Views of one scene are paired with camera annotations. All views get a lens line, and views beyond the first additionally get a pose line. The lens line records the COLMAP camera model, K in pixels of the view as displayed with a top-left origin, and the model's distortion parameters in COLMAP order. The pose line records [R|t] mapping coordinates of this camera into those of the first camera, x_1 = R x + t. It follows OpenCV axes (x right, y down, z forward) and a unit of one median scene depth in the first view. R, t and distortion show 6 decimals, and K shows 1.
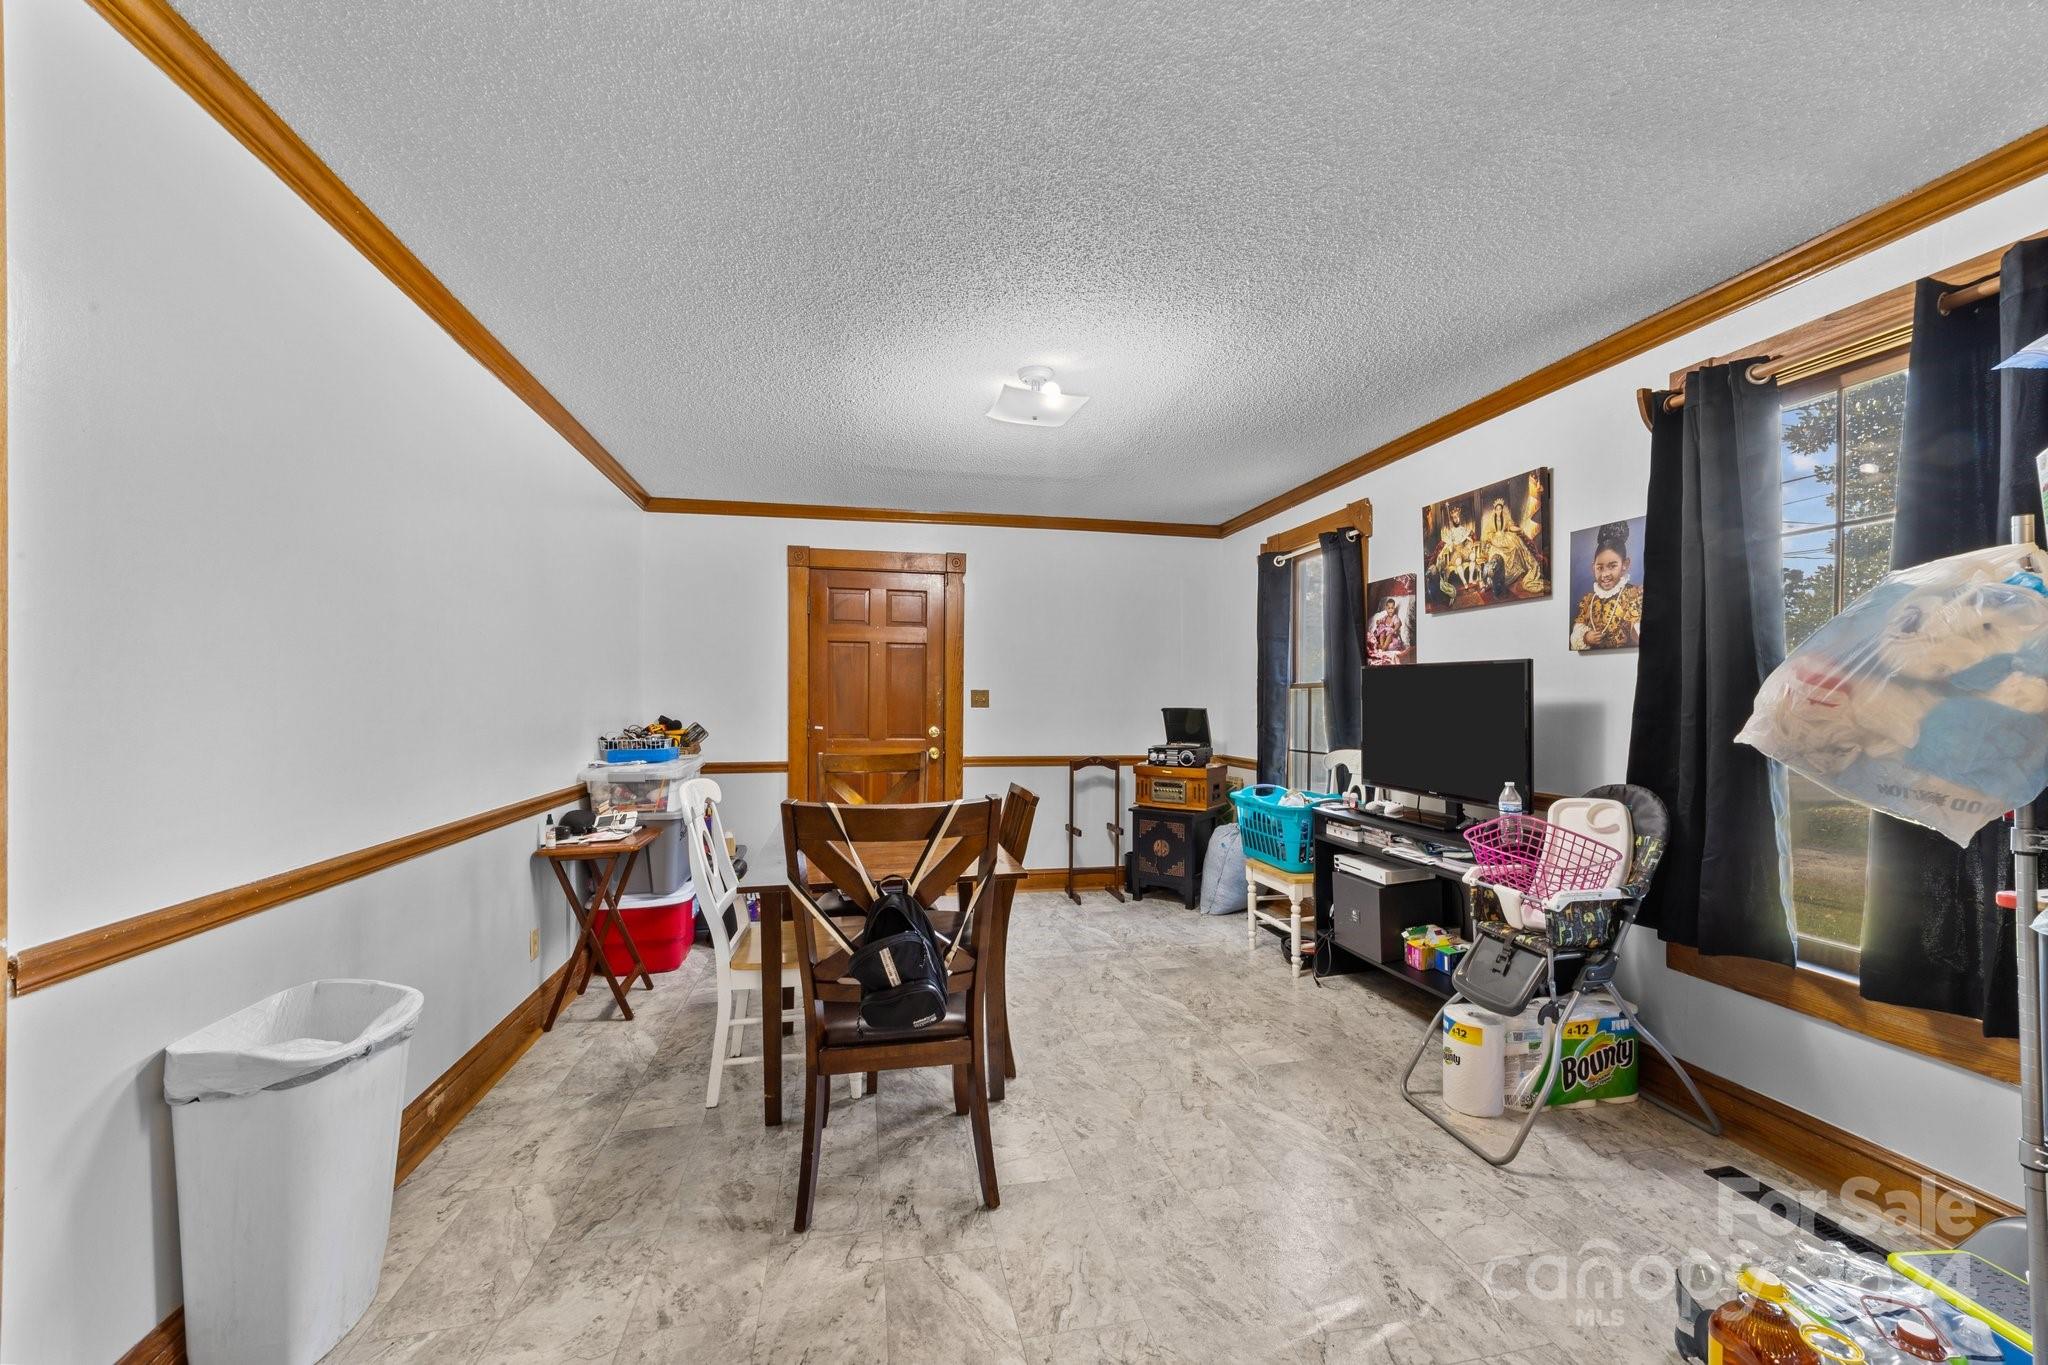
lens RADIAL K [[789.5, 0, 1025.5], [0, 789.5, 695.0], [0, 0, 1]] dist [-0.000021, -0.000001]
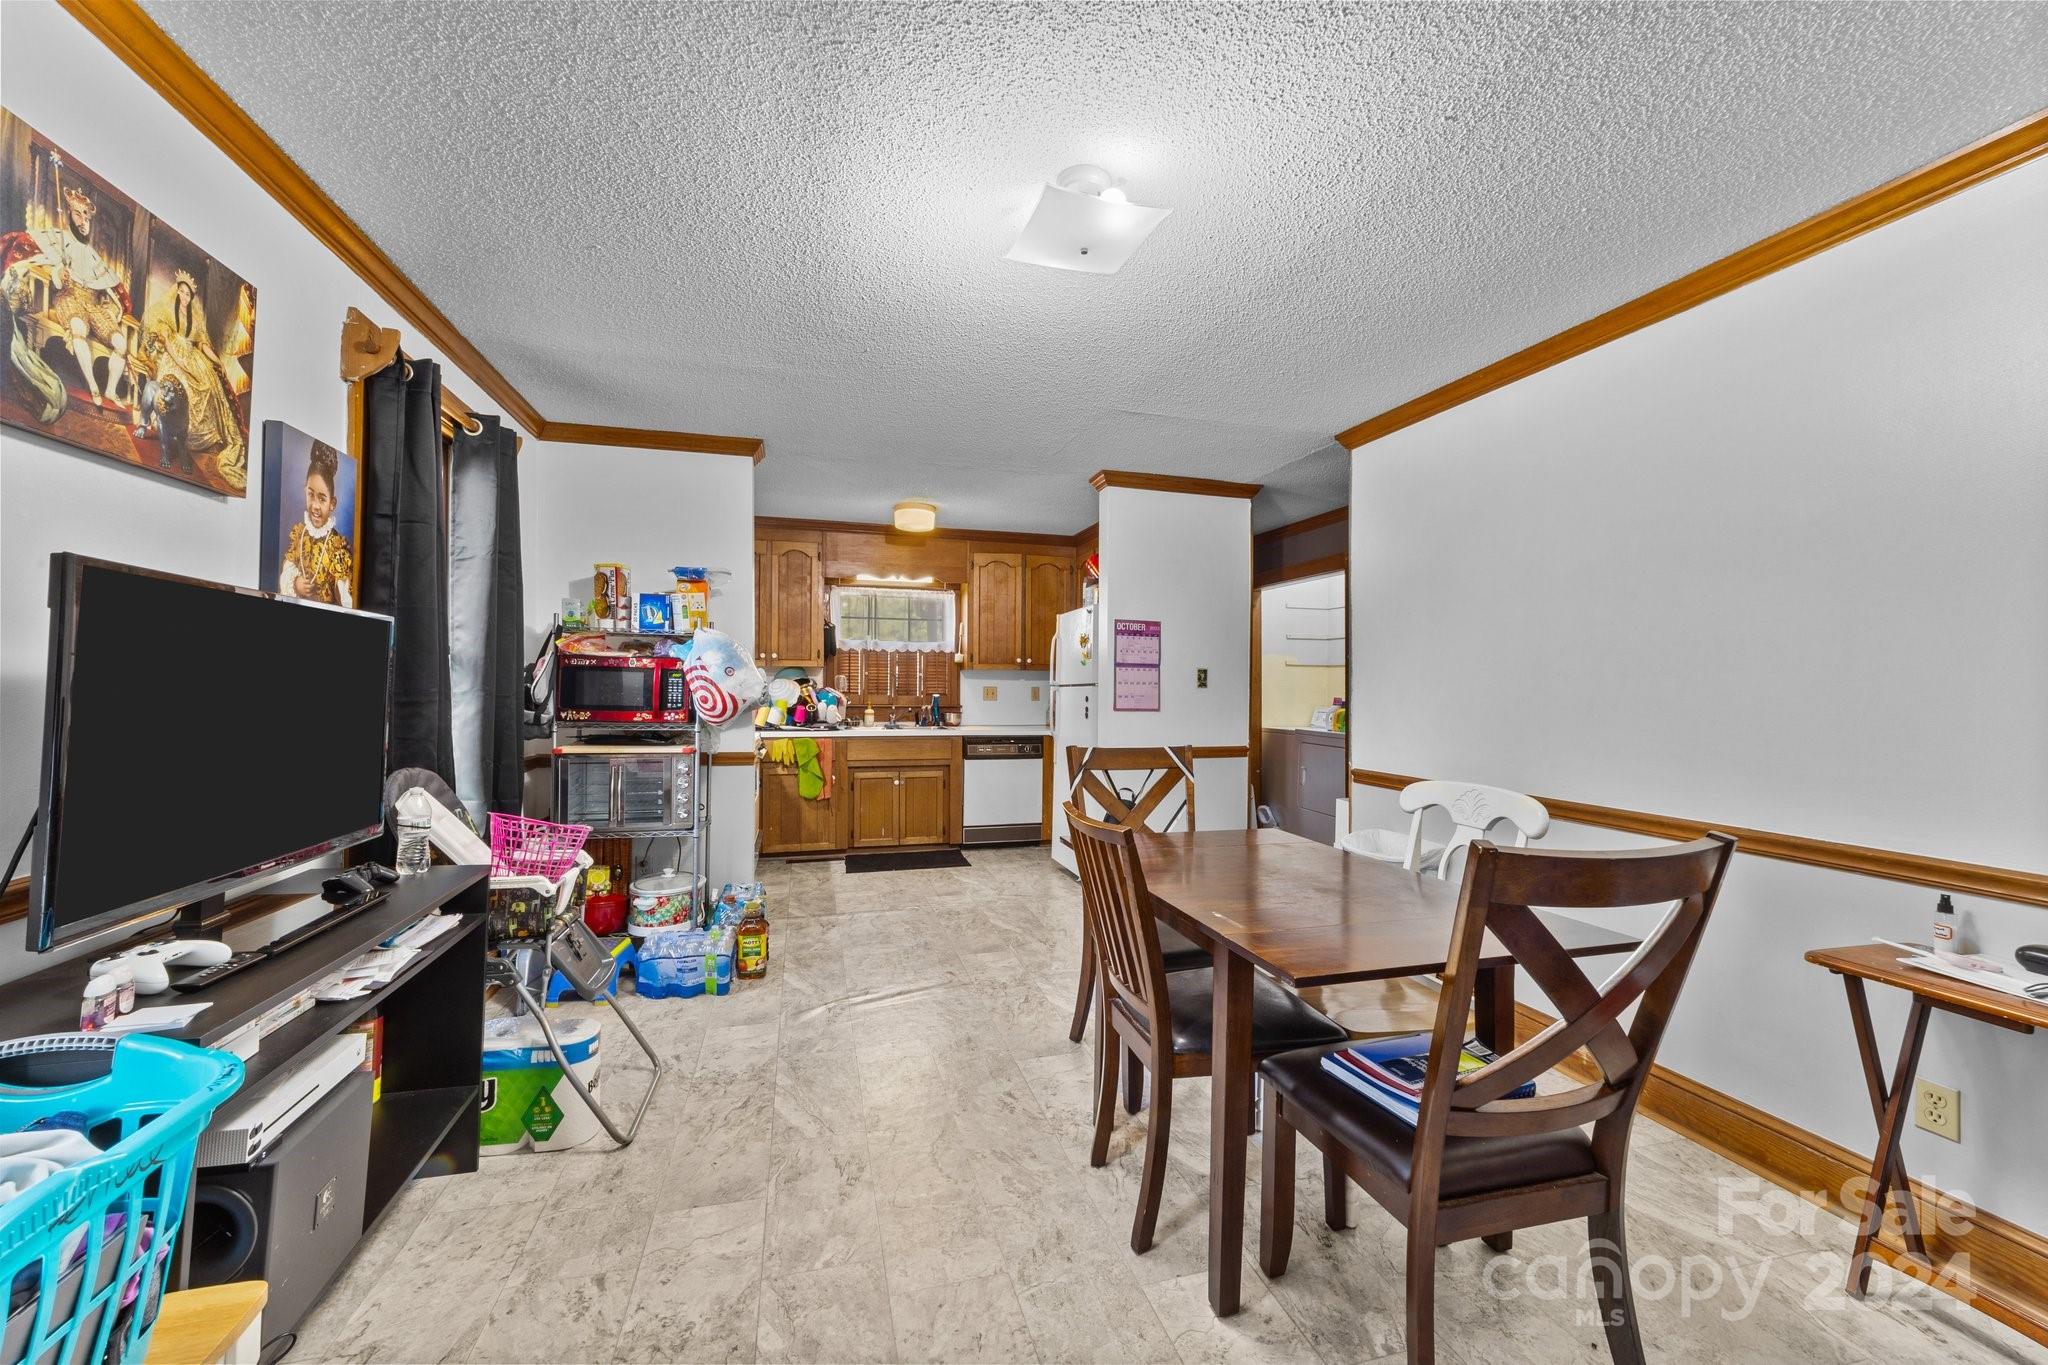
lens RADIAL K [[789.5, 0, 1021.1], [0, 789.5, 677.1], [0, 0, 1]] dist [-0.000021, -0.000001]
pose [[-0.998080, -0.010309, -0.061067, 0.095111], [-0.009236, 0.999798, -0.017830, 0.014863], [0.061239, -0.017232, -0.997974, 1.549623]]
